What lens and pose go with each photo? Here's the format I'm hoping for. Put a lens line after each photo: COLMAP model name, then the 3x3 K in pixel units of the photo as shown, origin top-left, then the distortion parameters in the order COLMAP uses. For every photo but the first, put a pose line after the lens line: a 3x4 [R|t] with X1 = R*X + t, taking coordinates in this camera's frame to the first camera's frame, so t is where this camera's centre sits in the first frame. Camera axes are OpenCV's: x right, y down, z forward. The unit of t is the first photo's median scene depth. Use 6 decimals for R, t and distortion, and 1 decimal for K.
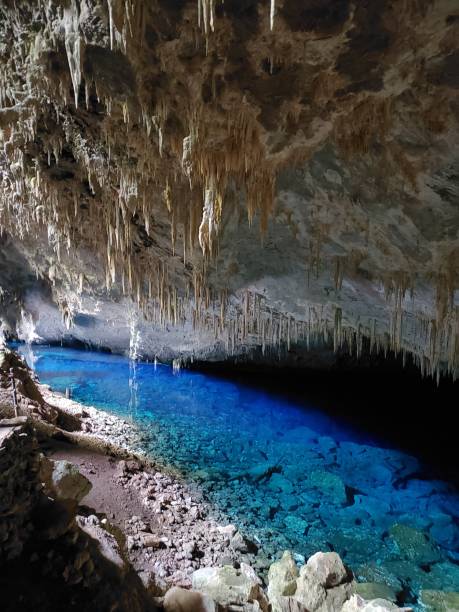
lens RADIAL K [[555.1, 0, 229.5], [0, 555.1, 306.0], [0, 0, 1]] dist [-0.000341, 0.005963]
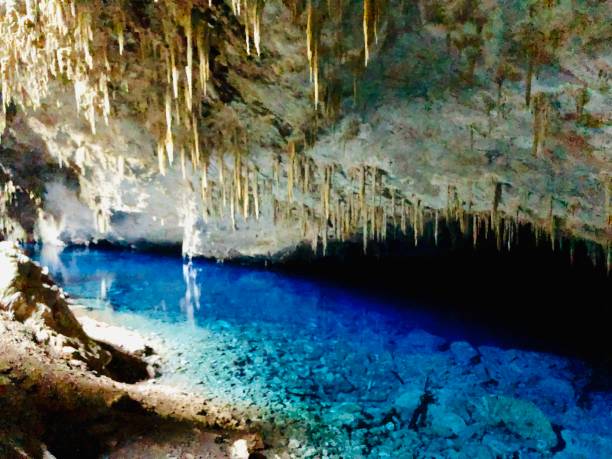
lens RADIAL K [[555.1, 0, 303.3], [0, 555.1, 222.1], [0, 0, 1]] dist [-0.000341, 0.005963]
pose [[0.995610, -0.032071, 0.087931, -0.146405], [0.030470, 0.999346, 0.019483, 0.039290], [-0.088498, -0.016719, 0.995936, 0.368308]]
